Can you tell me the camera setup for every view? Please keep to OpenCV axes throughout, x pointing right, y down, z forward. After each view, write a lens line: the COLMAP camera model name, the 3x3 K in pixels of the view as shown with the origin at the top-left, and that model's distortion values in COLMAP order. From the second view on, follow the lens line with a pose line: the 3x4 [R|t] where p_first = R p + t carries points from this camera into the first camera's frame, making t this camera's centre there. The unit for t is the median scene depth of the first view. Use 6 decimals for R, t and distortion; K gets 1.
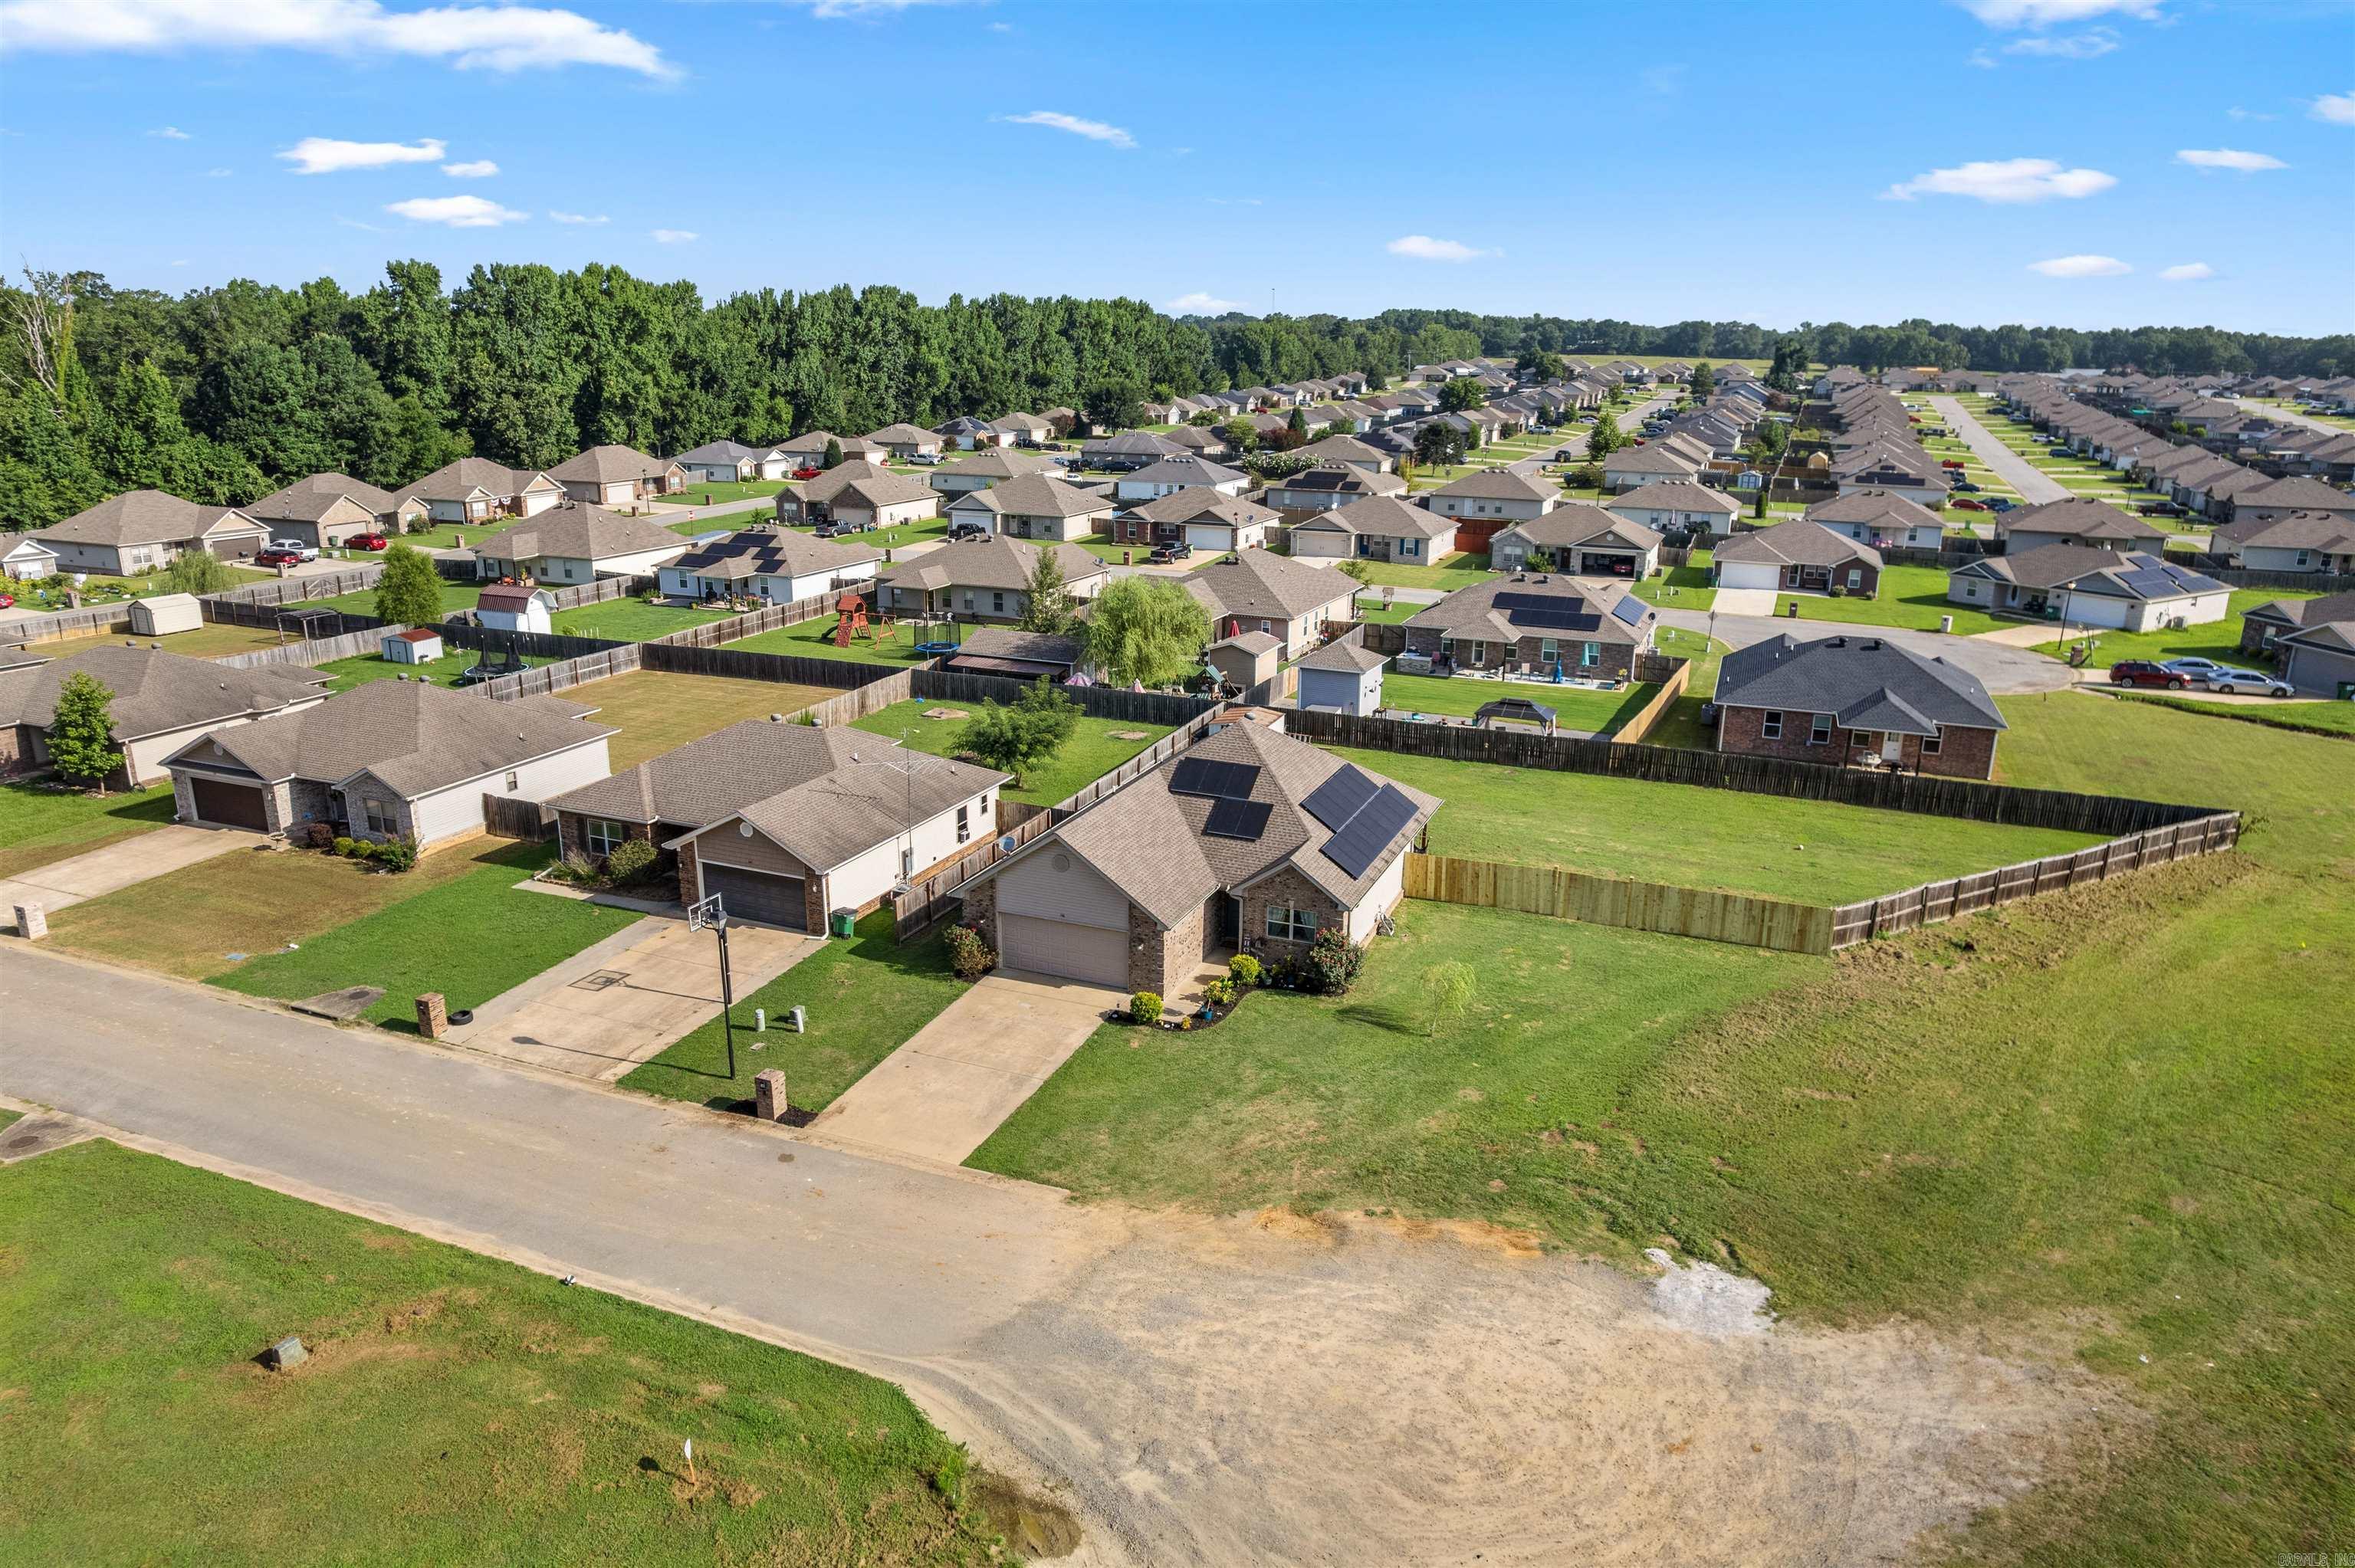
lens RADIAL K [[1506.7, 0, 1177.5], [0, 1506.7, 784.0], [0, 0, 1]] dist [-0.080834, 0.064736]
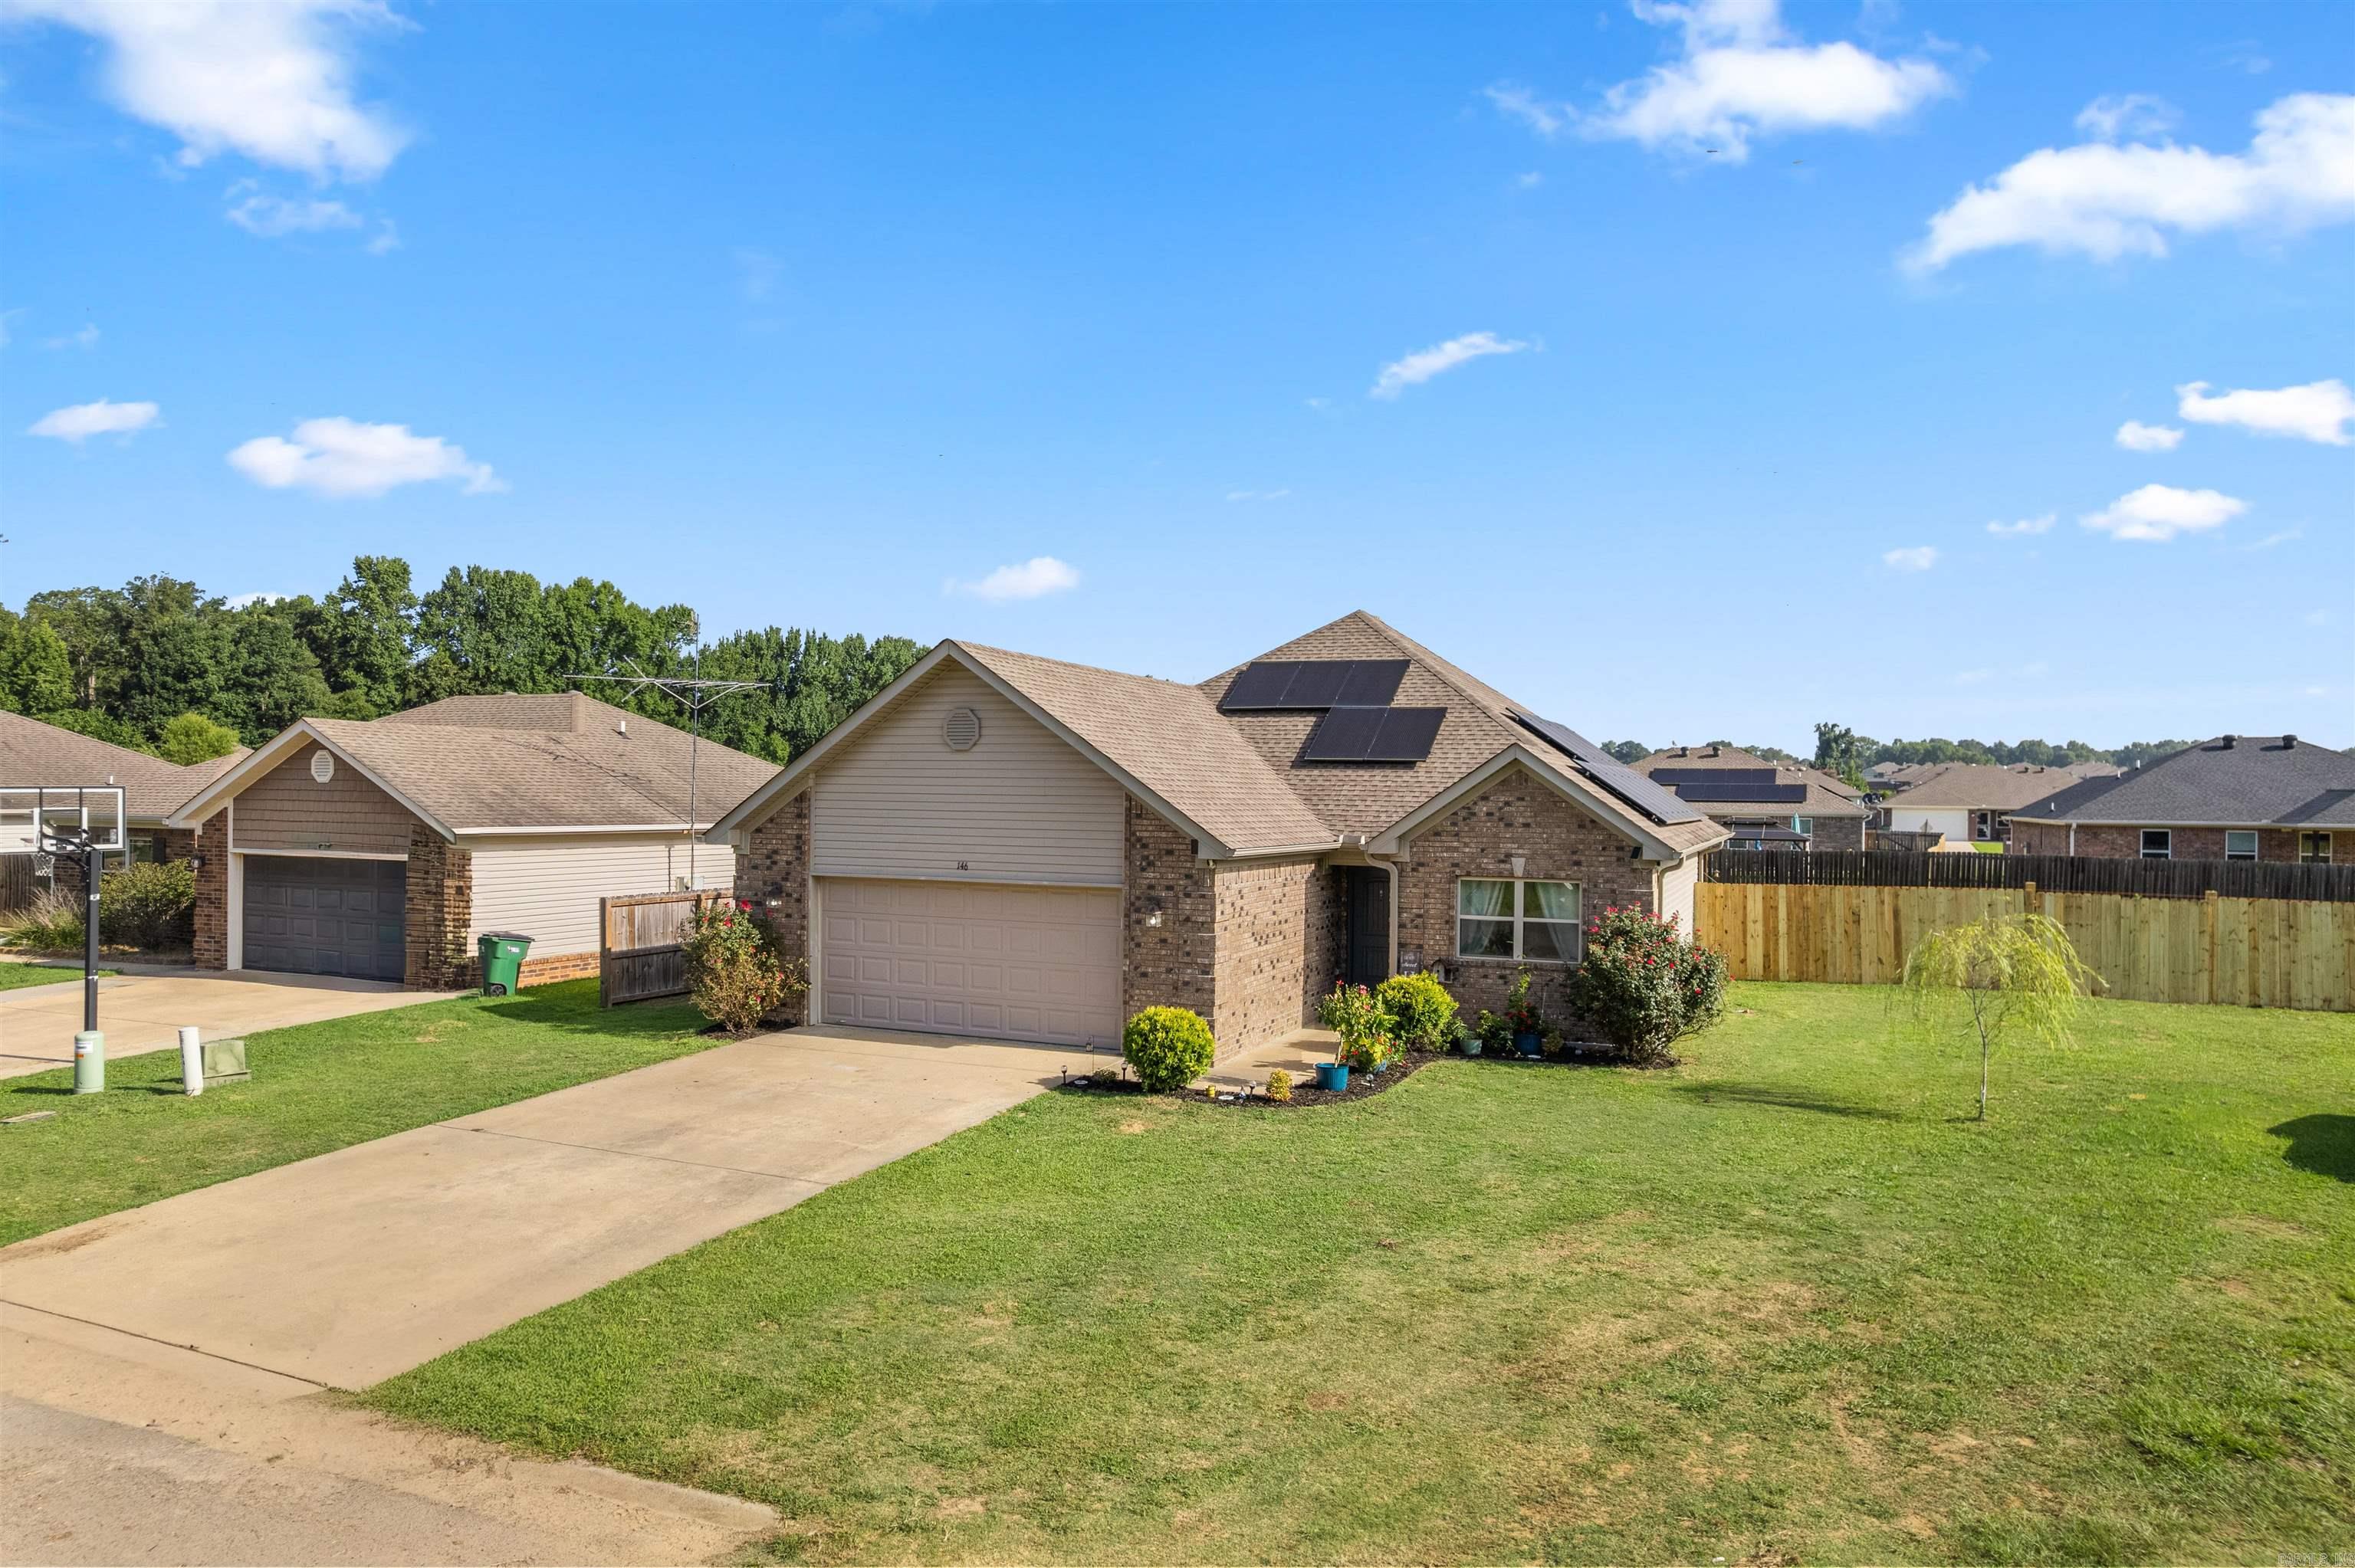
lens RADIAL K [[1506.7, 0, 1177.5], [0, 1506.7, 784.0], [0, 0, 1]] dist [-0.080834, 0.064736]
pose [[0.999852, -0.000468, -0.017217, -0.005577], [-0.004518, 0.957489, -0.288435, 0.086498], [0.016620, 0.288470, 0.957345, 0.288172]]
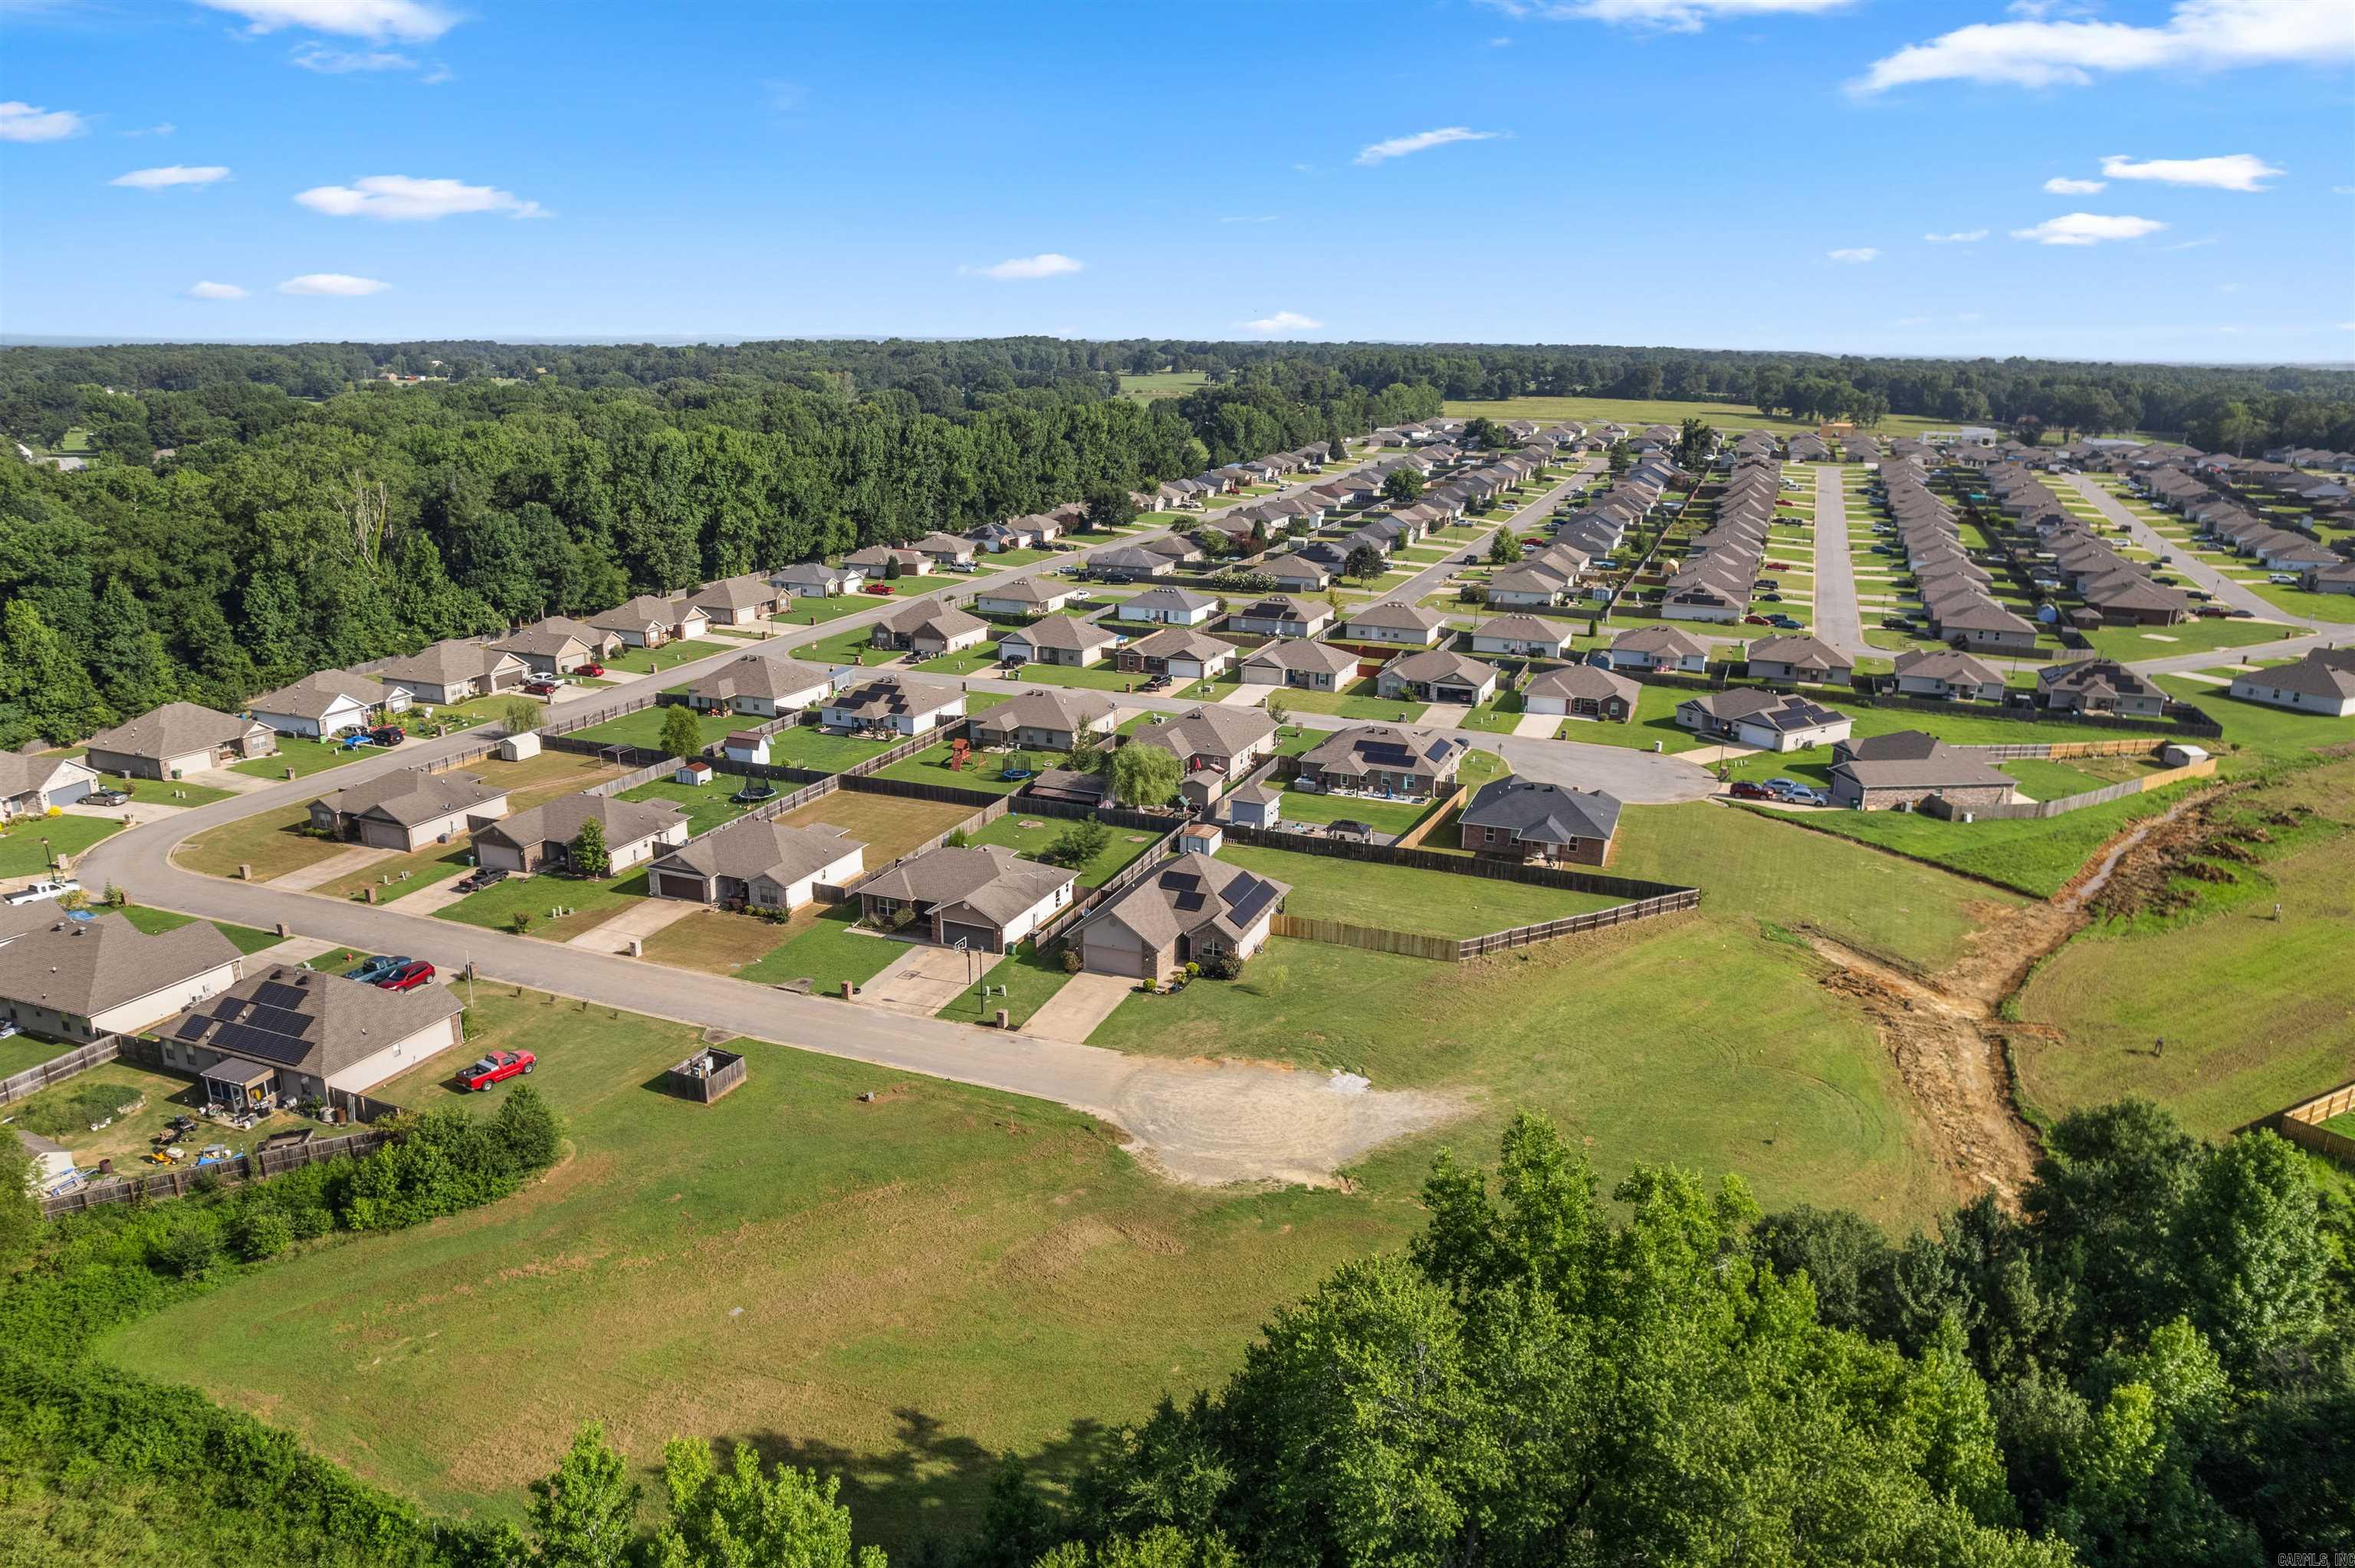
lens RADIAL K [[1506.7, 0, 1177.5], [0, 1506.7, 784.0], [0, 0, 1]] dist [-0.080834, 0.064736]
pose [[0.999956, -0.001754, 0.009246, 0.000692], [0.001764, 0.999998, -0.001106, -0.074464], [-0.009244, 0.001122, 0.999957, -0.617322]]
